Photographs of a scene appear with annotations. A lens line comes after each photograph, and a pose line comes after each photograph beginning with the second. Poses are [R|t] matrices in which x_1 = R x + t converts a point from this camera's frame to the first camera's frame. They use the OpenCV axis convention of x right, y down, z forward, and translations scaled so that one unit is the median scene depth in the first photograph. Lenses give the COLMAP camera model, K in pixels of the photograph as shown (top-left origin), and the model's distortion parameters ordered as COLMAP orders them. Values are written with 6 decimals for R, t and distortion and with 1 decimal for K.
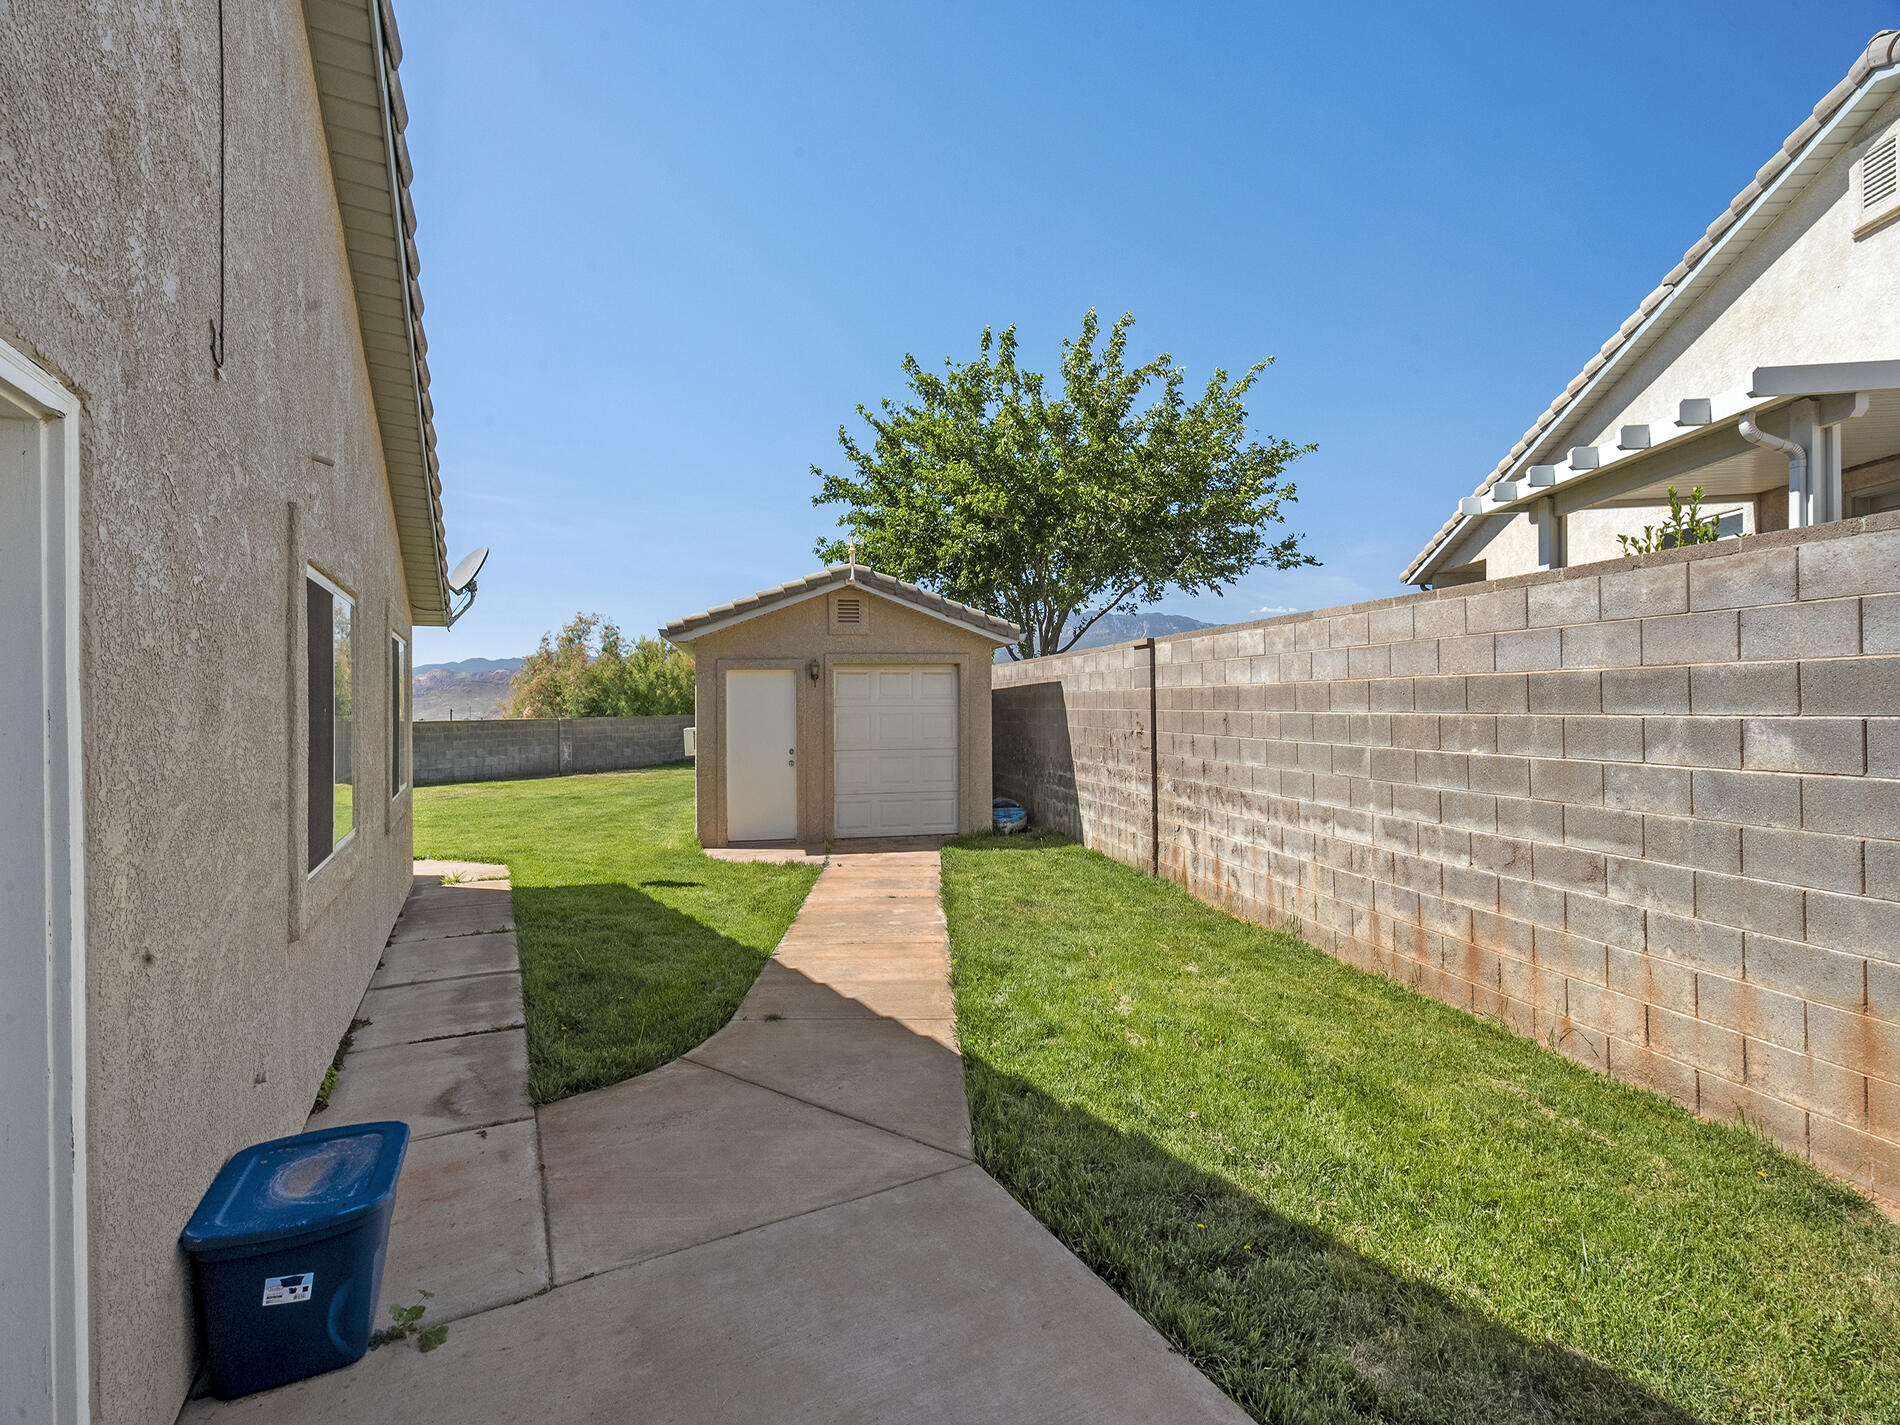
lens RADIAL K [[853.2, 0, 946.6], [0, 853.2, 700.6], [0, 0, 1]] dist [-0.003798, -0.000244]
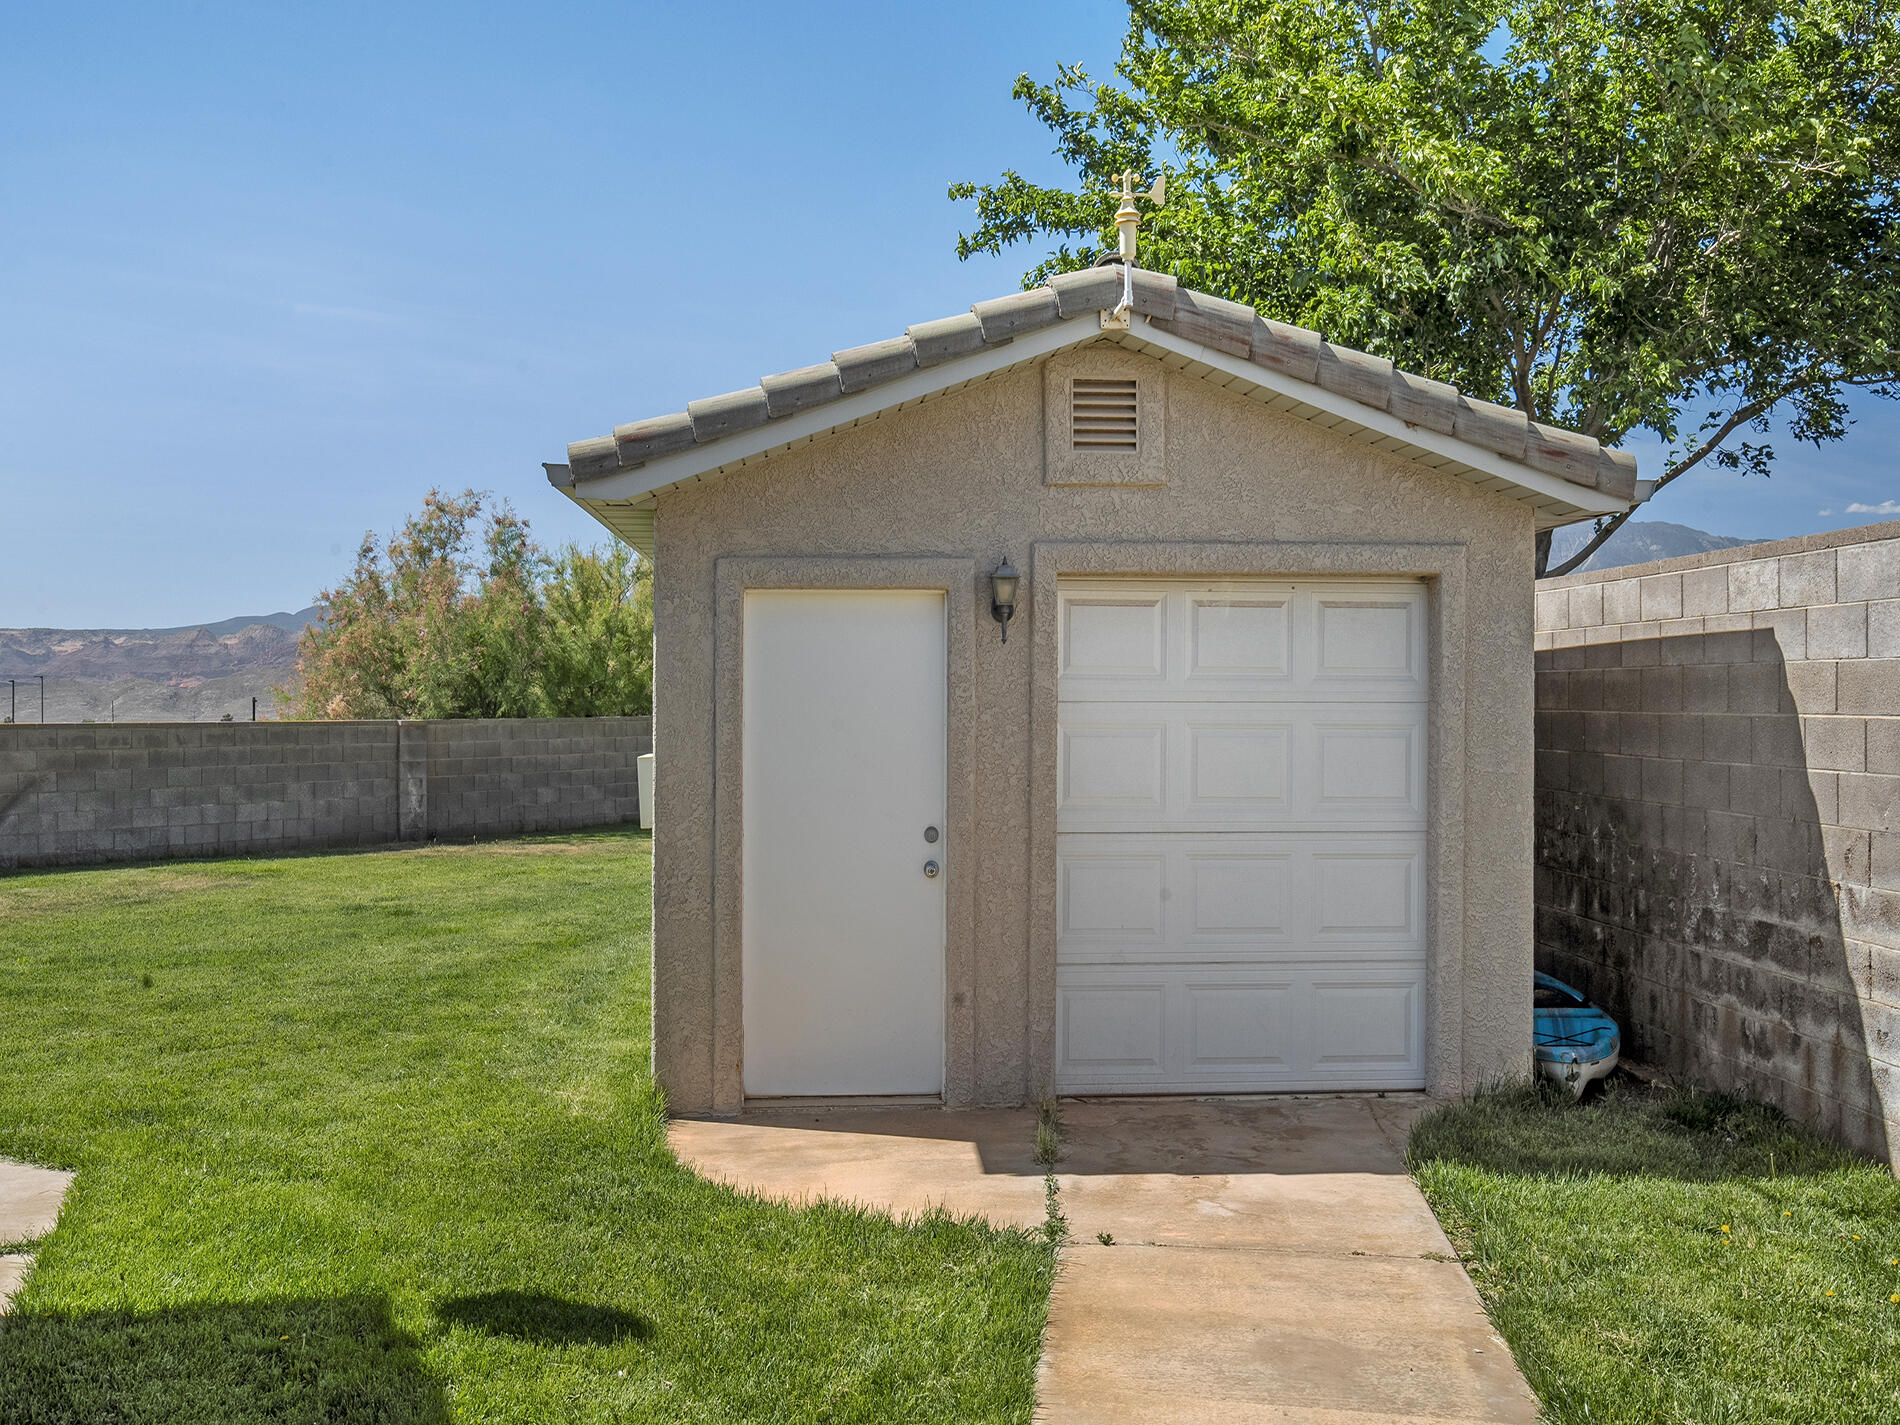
lens RADIAL K [[1639.3, 0, 953.2], [0, 1639.3, 709.1], [0, 0, 1]] dist [0.007601, 0.000298]
pose [[0.990525, 0.010425, -0.136933, -0.086782], [-0.008815, 0.999885, 0.012356, 0.002495], [0.137046, -0.011032, 0.990503, 0.367965]]
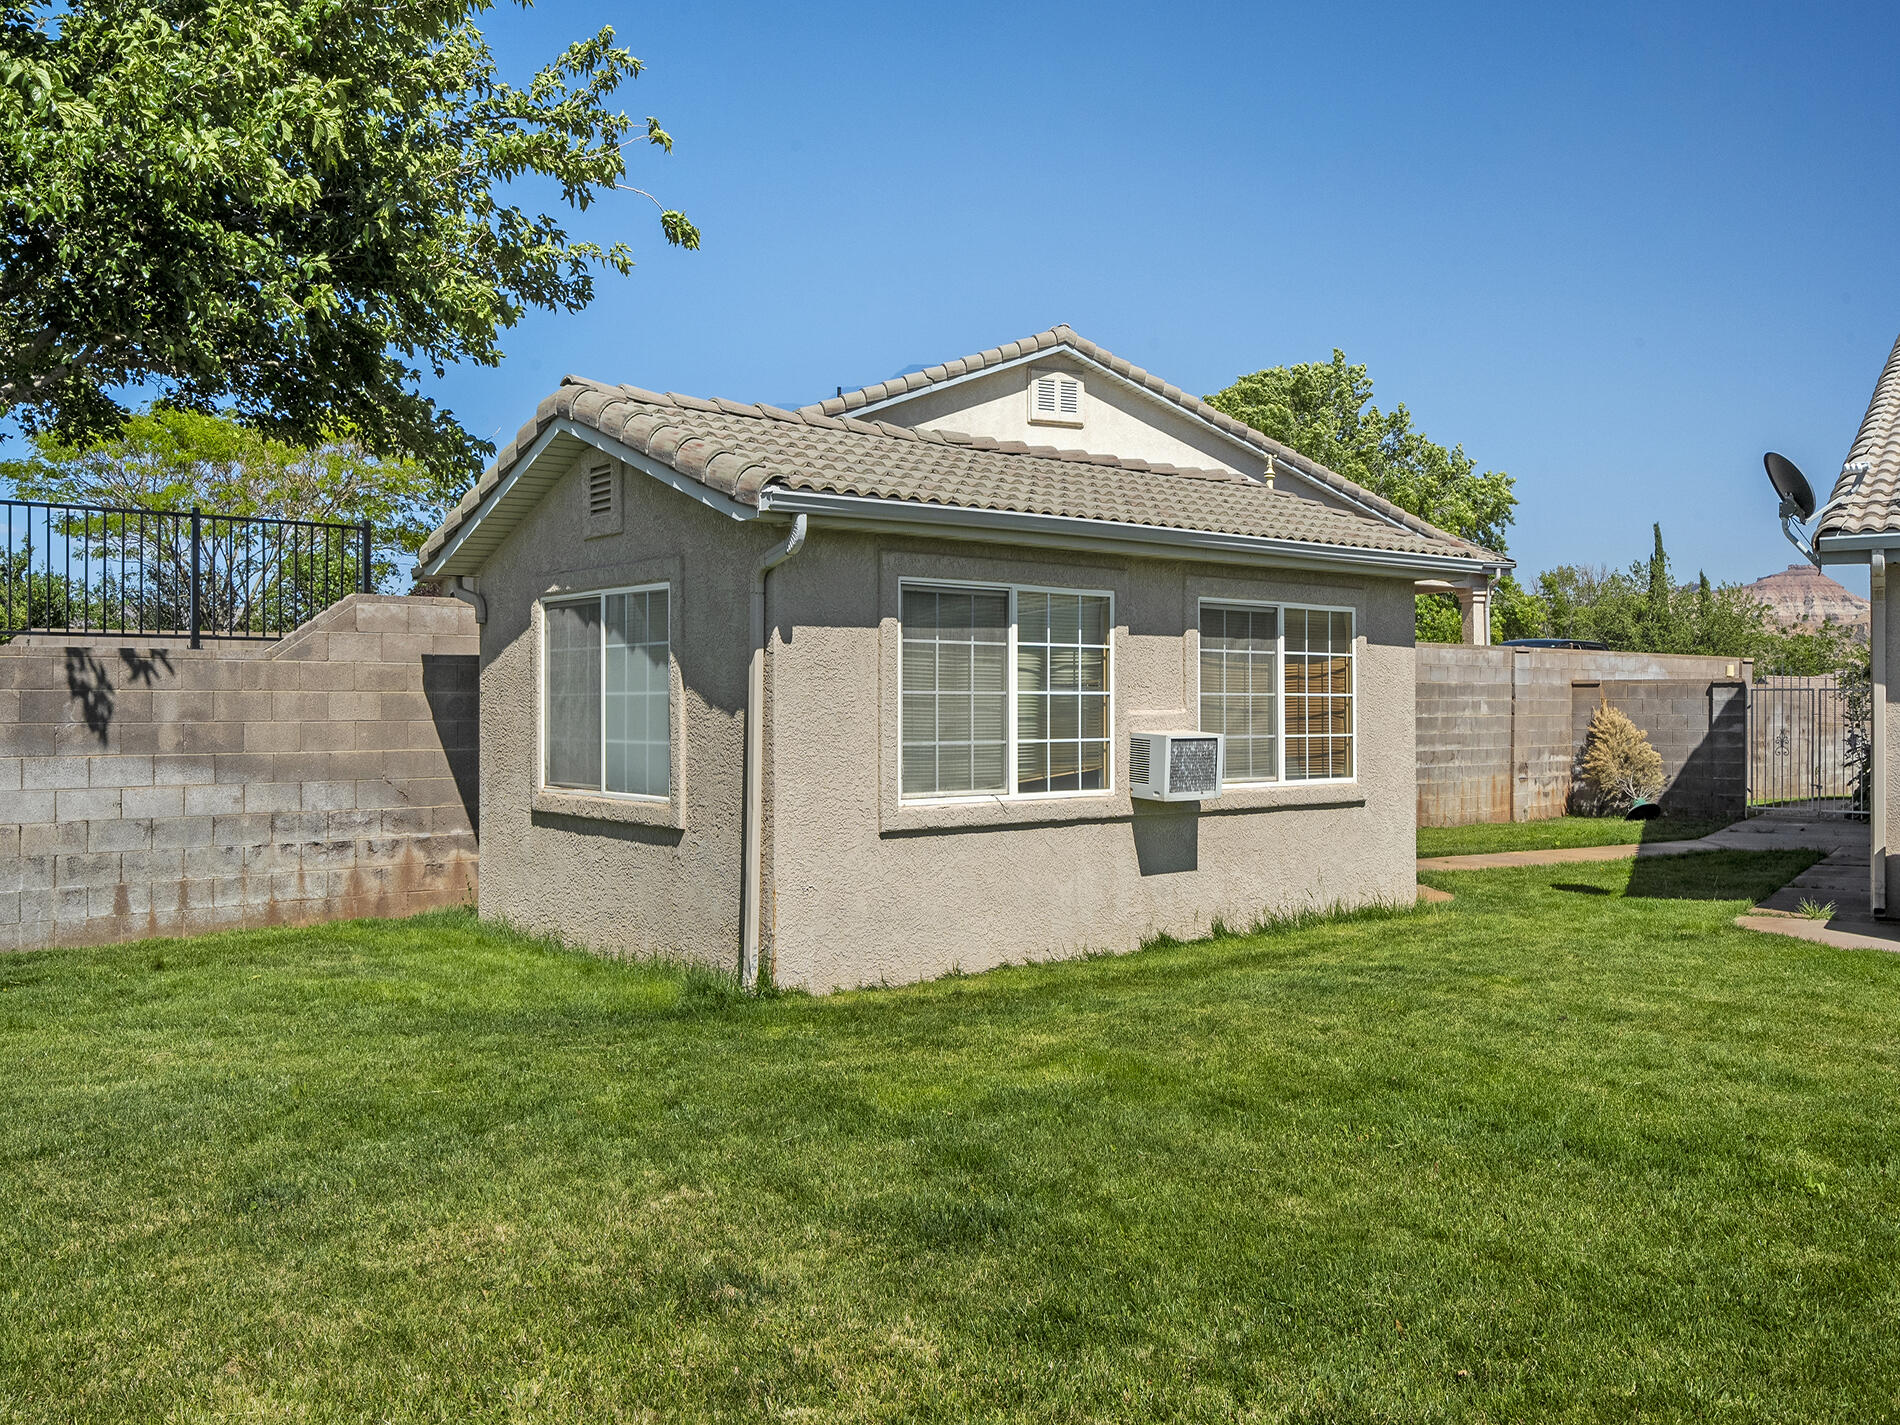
lens RADIAL K [[1560.4, 0, 950.0], [0, 1560.4, 712.5], [0, 0, 1]] dist [0.007274, -0.001960]
pose [[-0.453392, 0.005028, 0.891297, -1.127244], [0.001449, 0.999987, -0.004904, 0.031361], [-0.891310, -0.000932, -0.453393, 1.780414]]
